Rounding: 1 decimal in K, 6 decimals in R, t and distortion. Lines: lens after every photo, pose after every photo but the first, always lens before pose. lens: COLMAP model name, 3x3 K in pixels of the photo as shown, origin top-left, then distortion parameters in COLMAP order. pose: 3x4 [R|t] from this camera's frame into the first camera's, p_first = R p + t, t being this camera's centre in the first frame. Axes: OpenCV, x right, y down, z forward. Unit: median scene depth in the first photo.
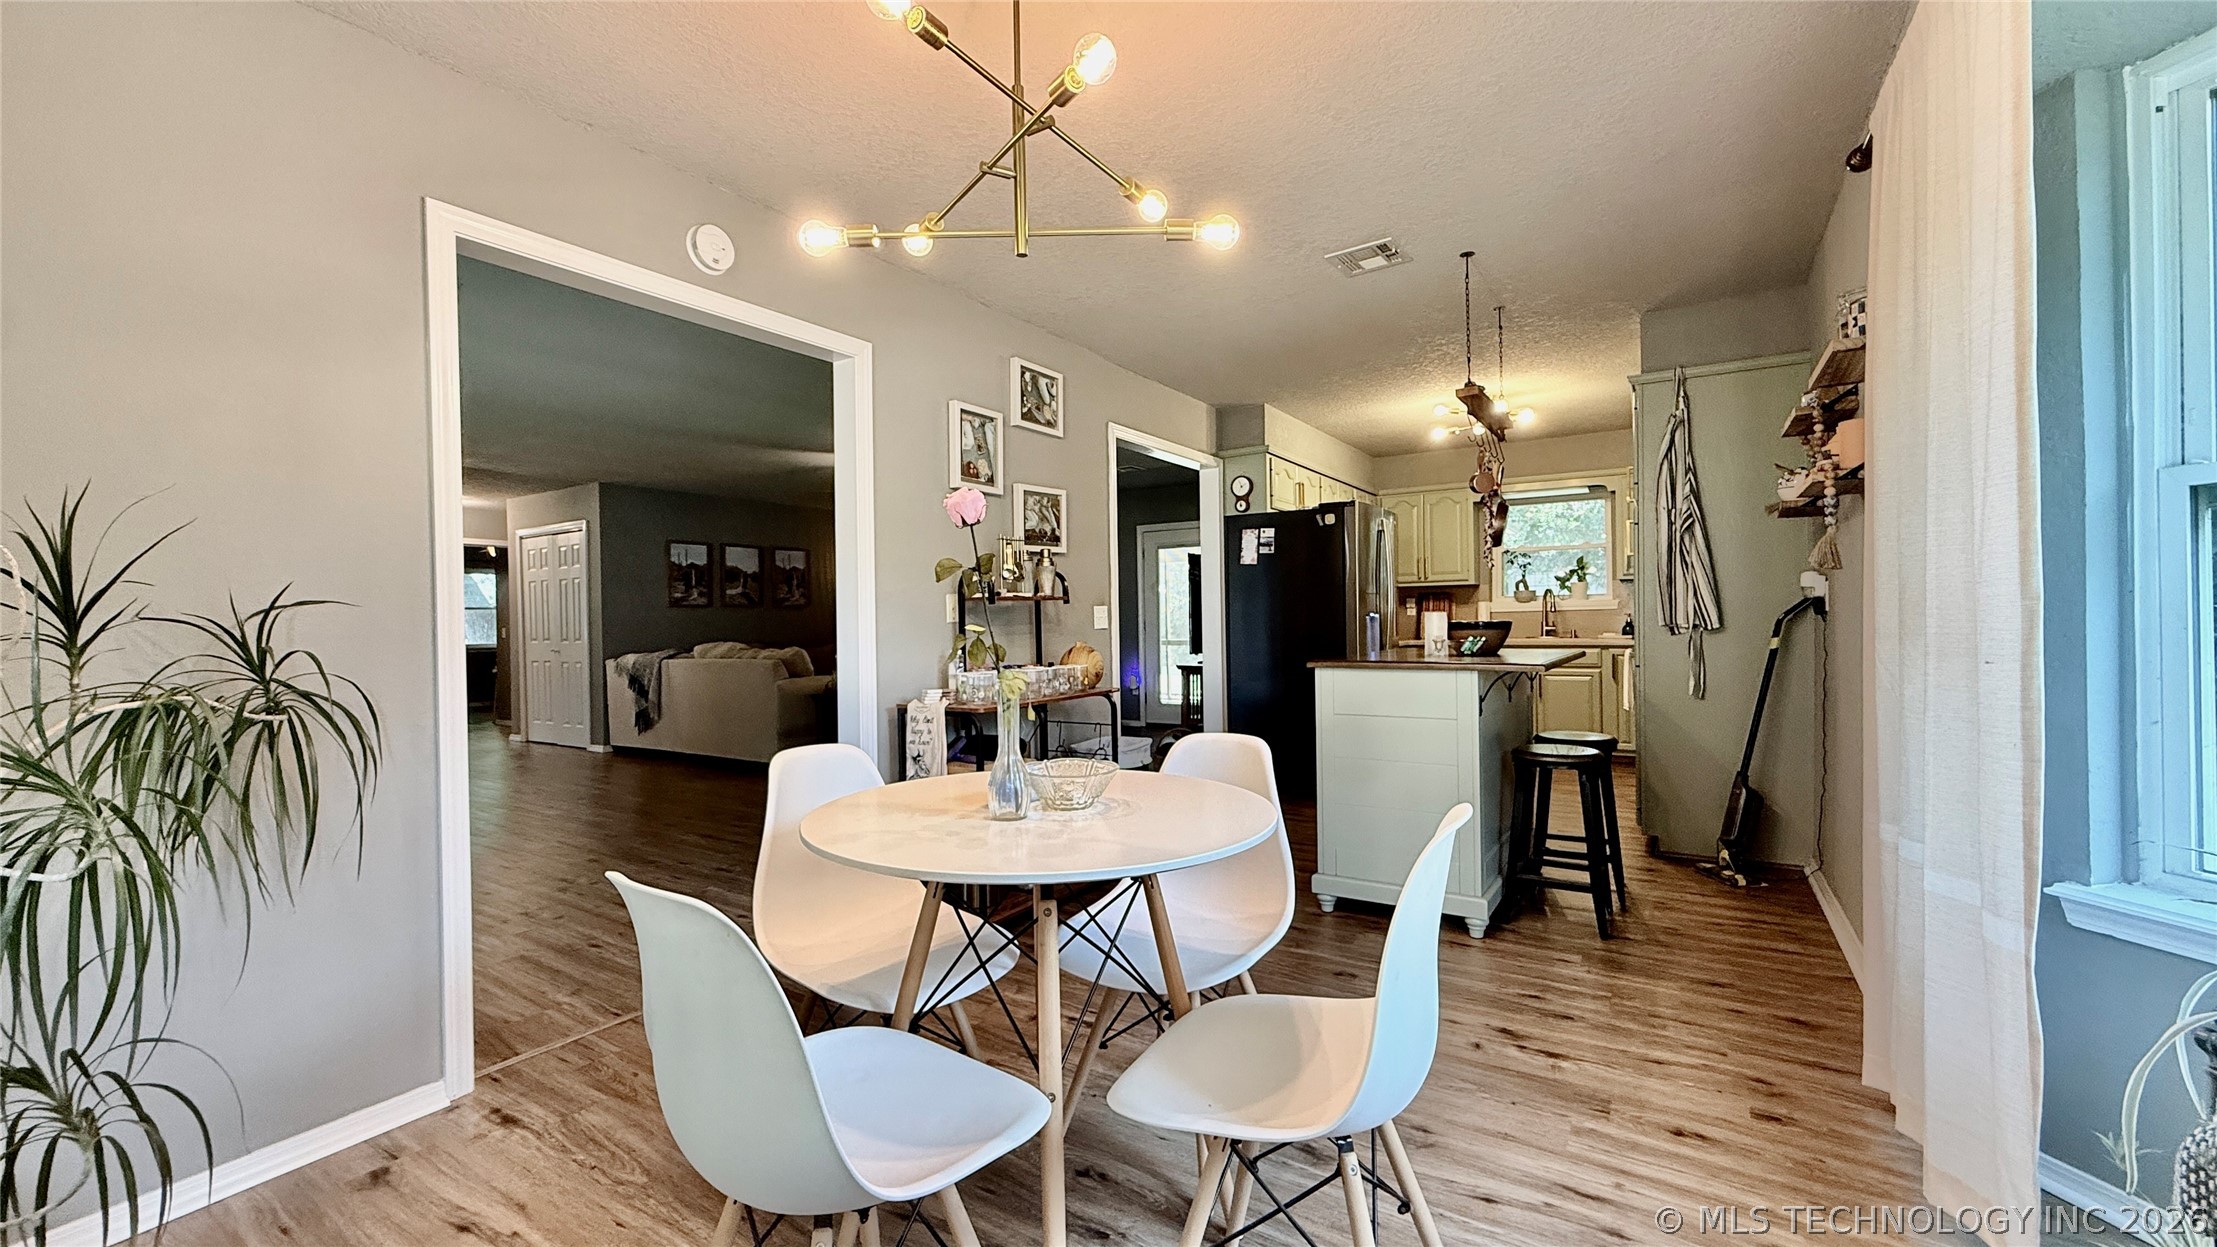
lens RADIAL K [[882.1, 0, 1100.8], [0, 882.1, 623.8], [0, 0, 1]] dist [0.000549, -0.000094]
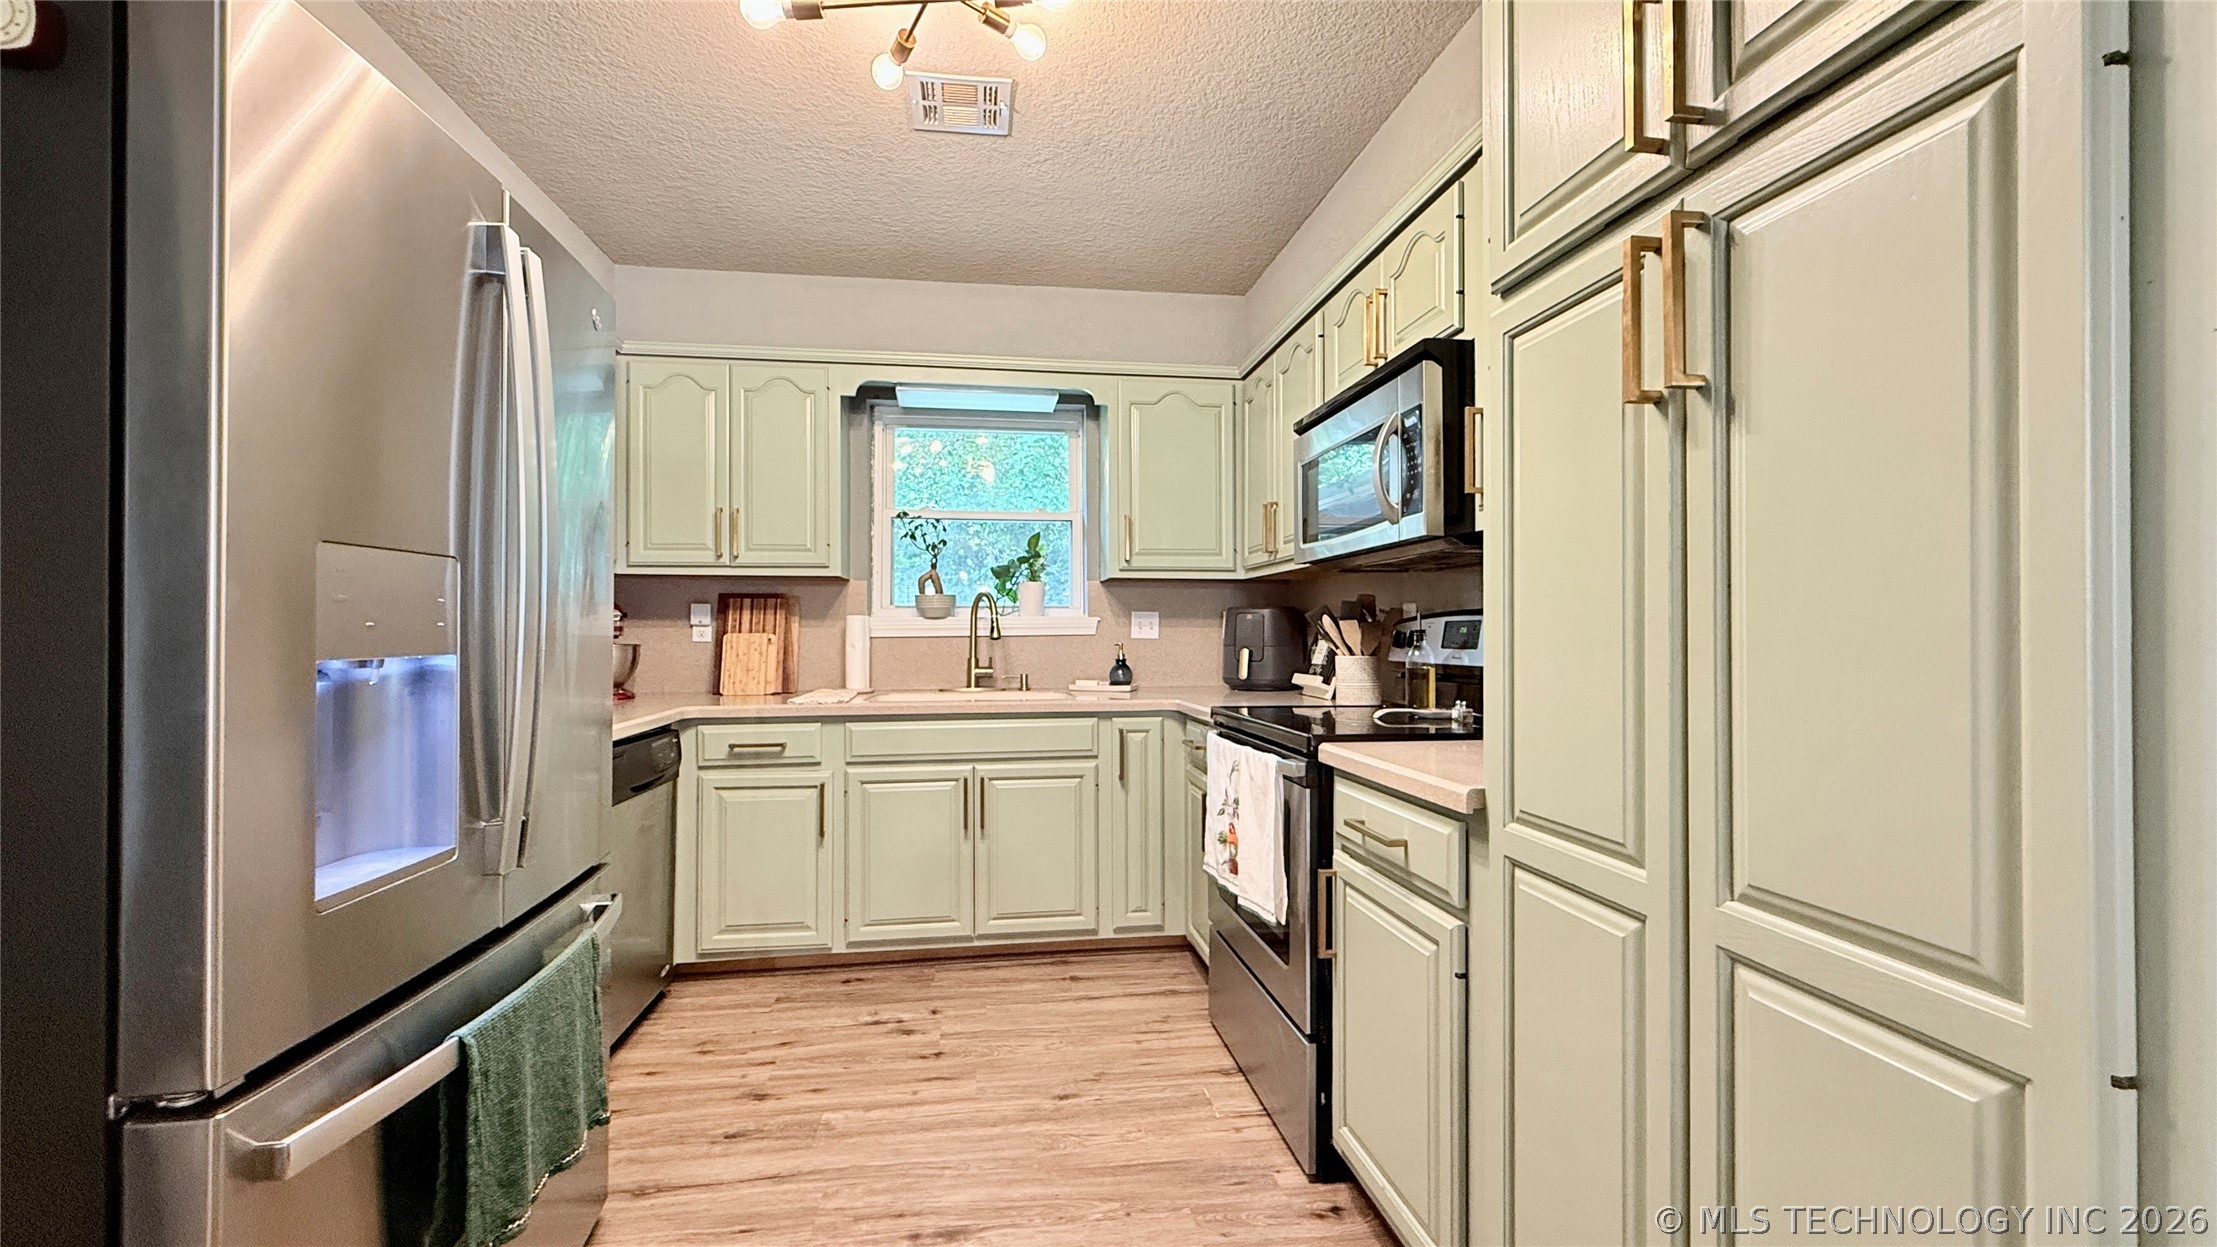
lens RADIAL K [[882.1, 0, 1100.8], [0, 882.1, 623.8], [0, 0, 1]] dist [0.000549, -0.000094]
pose [[0.752844, 0.020740, 0.657872, 0.219245], [-0.007647, 0.999712, -0.022766, -0.010460], [-0.658154, 0.012109, 0.752786, 0.552930]]
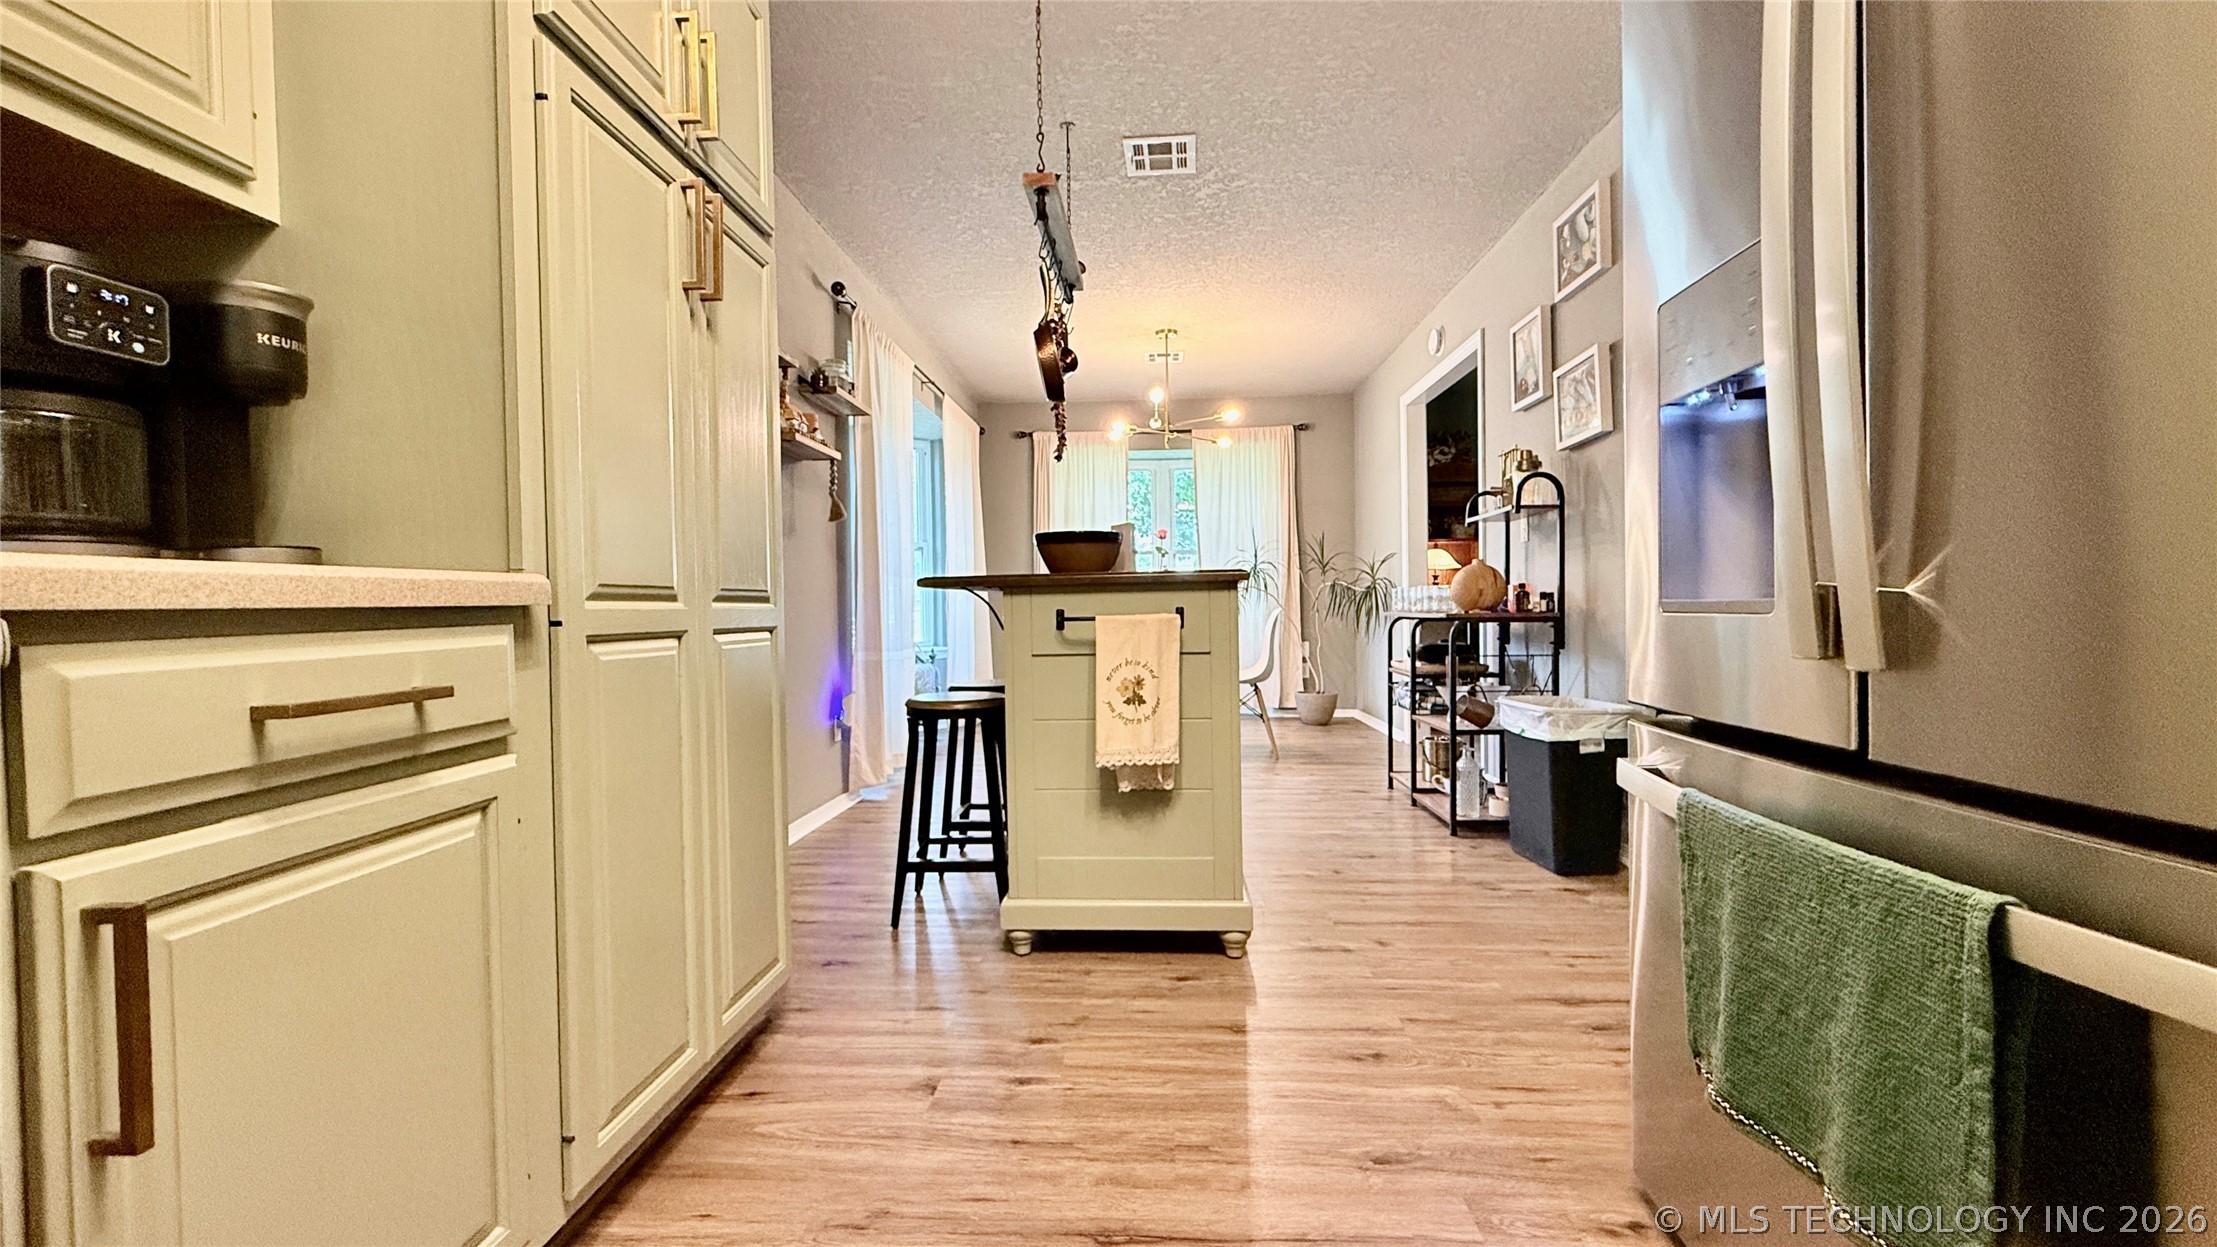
lens RADIAL K [[898.0, 0, 1108.5], [0, 898.0, 623.5], [0, 0, 1]] dist [-0.000304, -0.000091]
pose [[-0.866652, 0.040731, -0.497248, 0.383260], [0.028148, 0.999066, 0.032777, 0.023363], [0.498118, 0.014410, -0.866989, 0.813164]]
